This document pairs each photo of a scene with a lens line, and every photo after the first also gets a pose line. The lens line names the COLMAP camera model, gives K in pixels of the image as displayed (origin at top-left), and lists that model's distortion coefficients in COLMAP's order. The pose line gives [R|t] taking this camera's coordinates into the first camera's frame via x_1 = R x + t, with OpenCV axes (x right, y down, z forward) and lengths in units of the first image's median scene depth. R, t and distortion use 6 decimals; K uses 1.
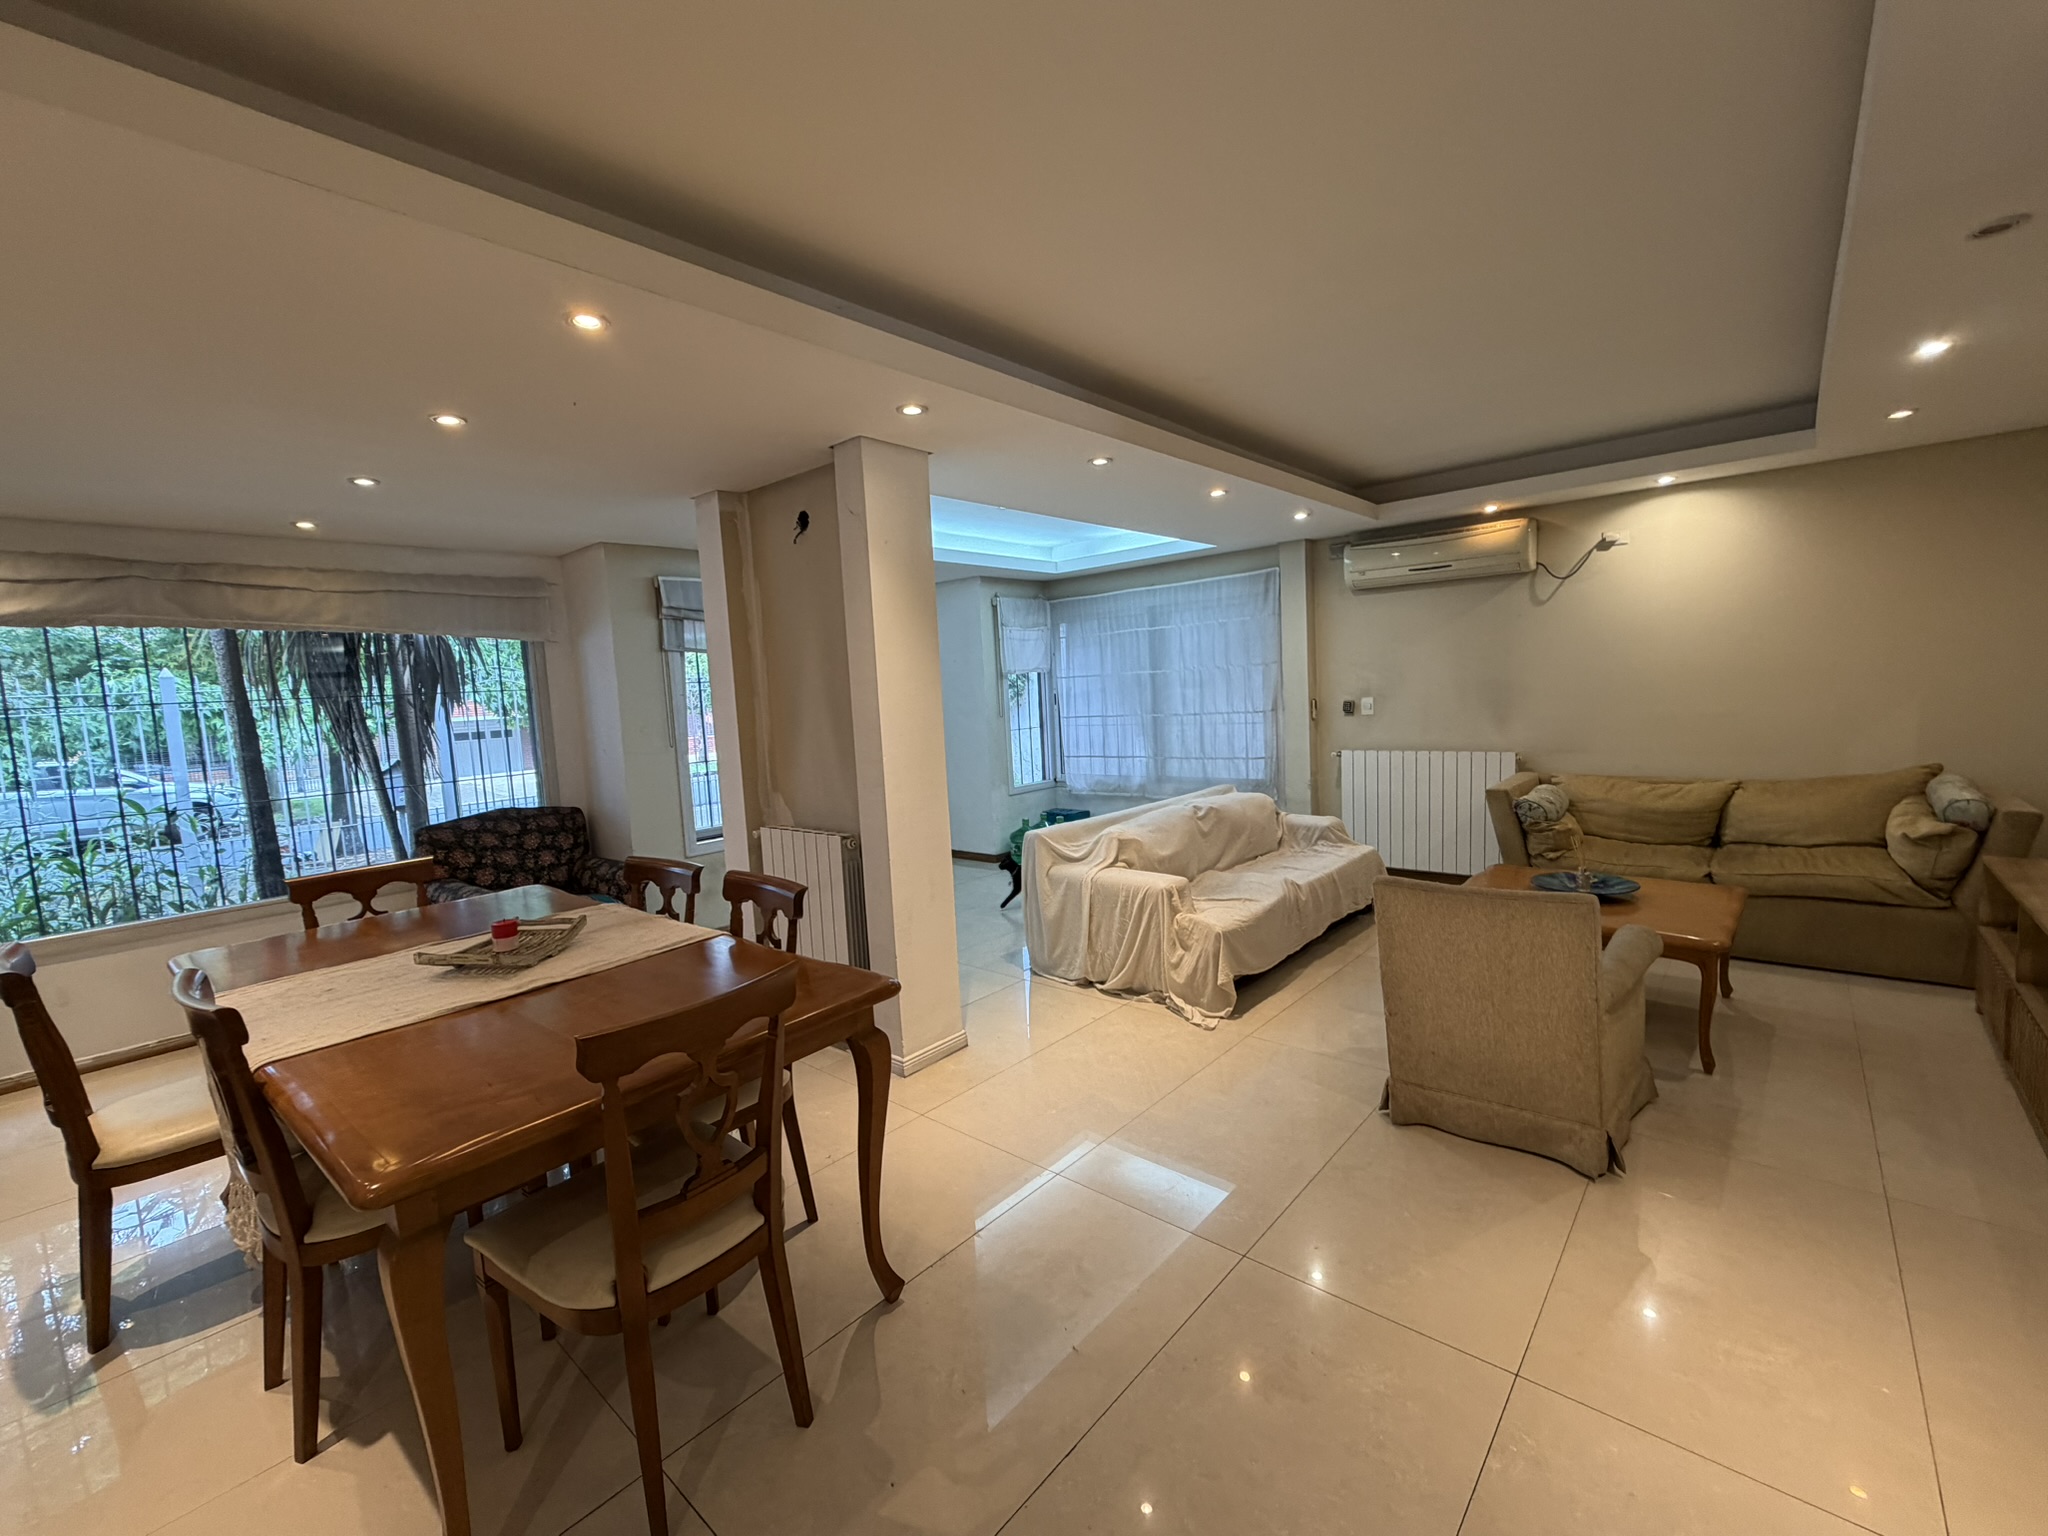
lens RADIAL K [[863.4, 0, 1024.0], [0, 863.4, 768.0], [0, 0, 1]] dist [0.001531, 0.000233]
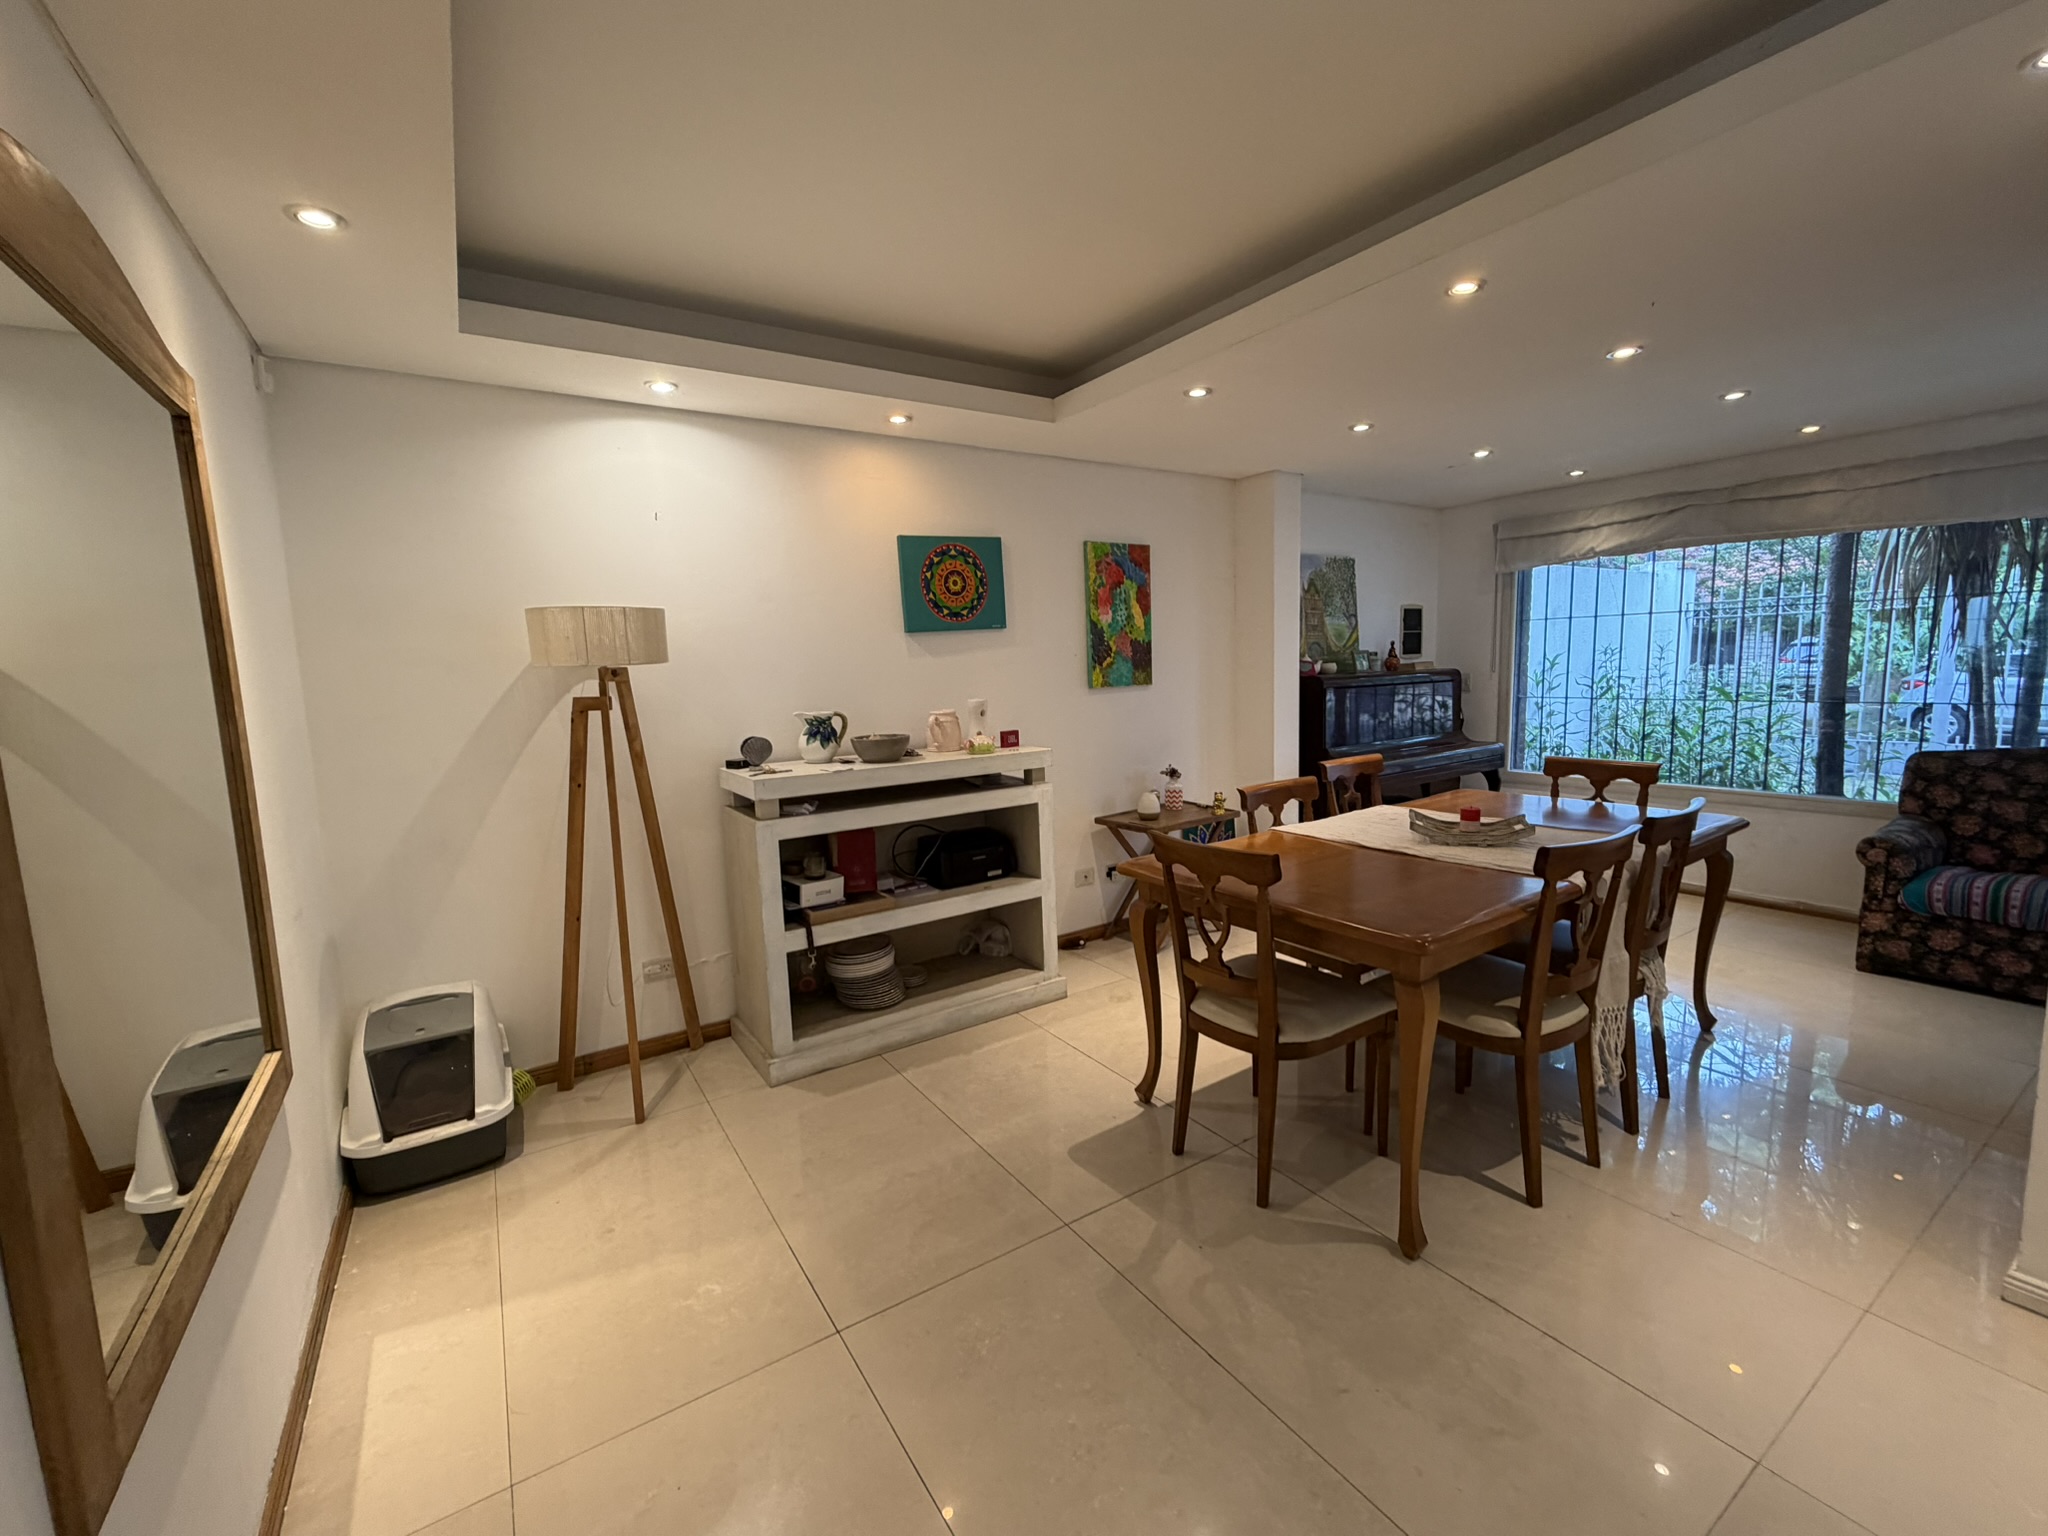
lens RADIAL K [[822.7, 0, 1022.3], [0, 822.7, 771.8], [0, 0, 1]] dist [0.000968, 0.000150]
pose [[-0.269588, 0.190349, -0.943976, 0.508173], [-0.045659, 0.976640, 0.209975, -0.066997], [0.961893, 0.099708, -0.254599, 0.519889]]
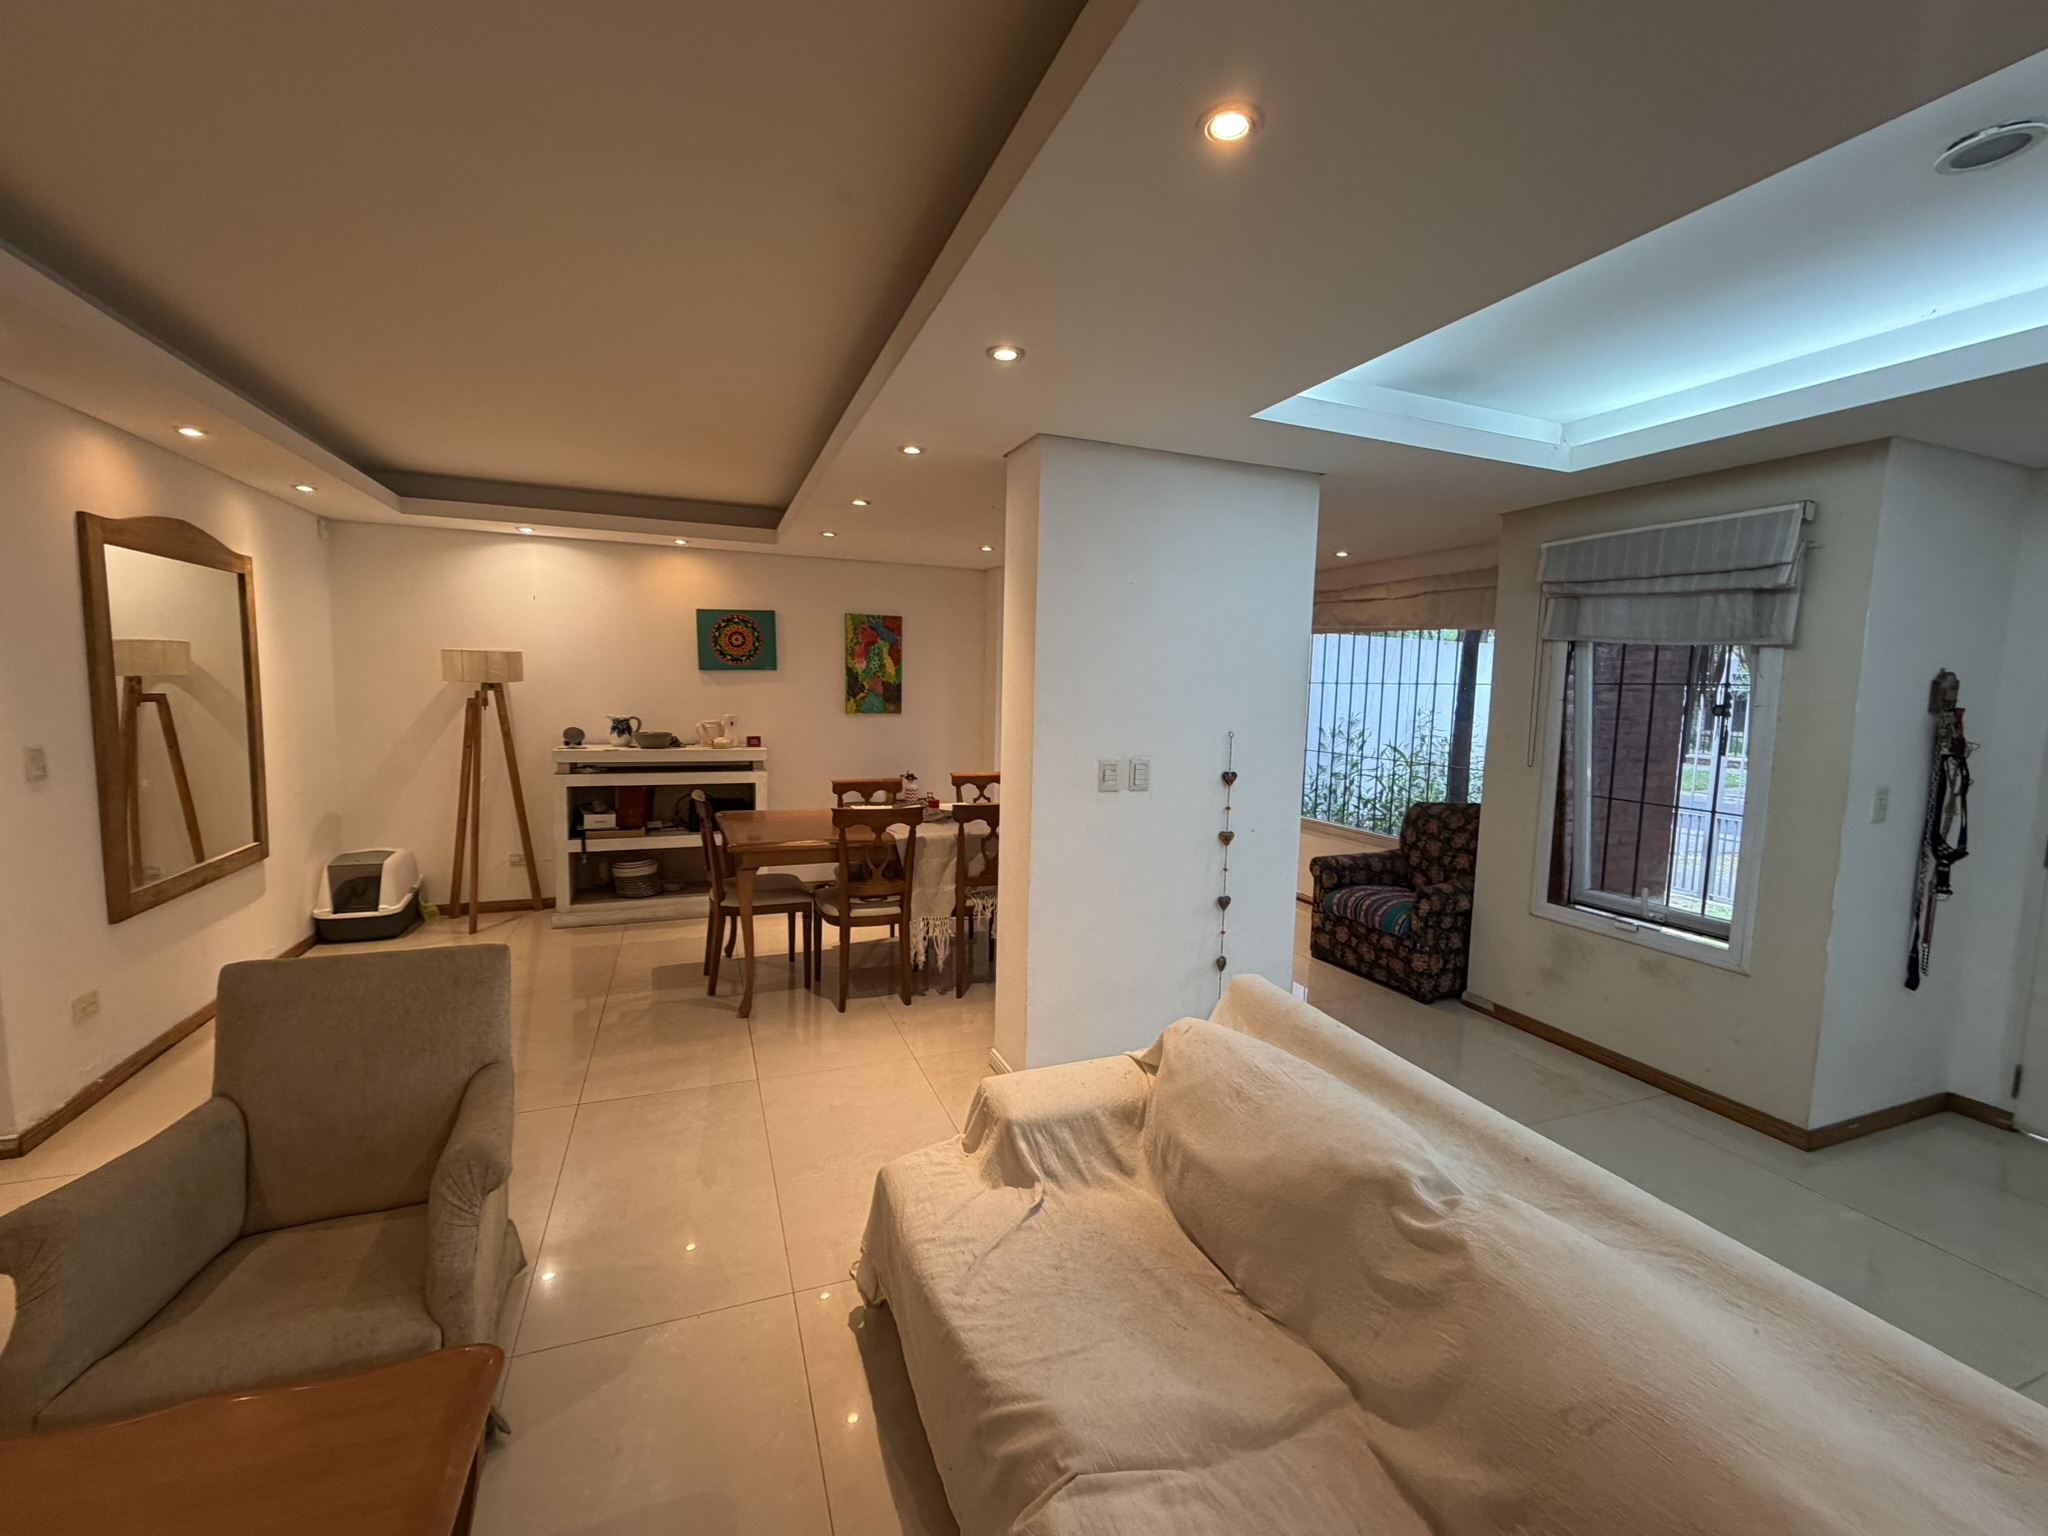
lens RADIAL K [[816.3, 0, 1024.0], [0, 816.3, 768.0], [0, 0, 1]] dist [0.000605, 0.000402]
pose [[-0.456264, 0.132268, -0.879960, 0.716992], [-0.085956, 0.977715, 0.191531, -0.203934], [0.885683, 0.163026, -0.434727, 1.511632]]
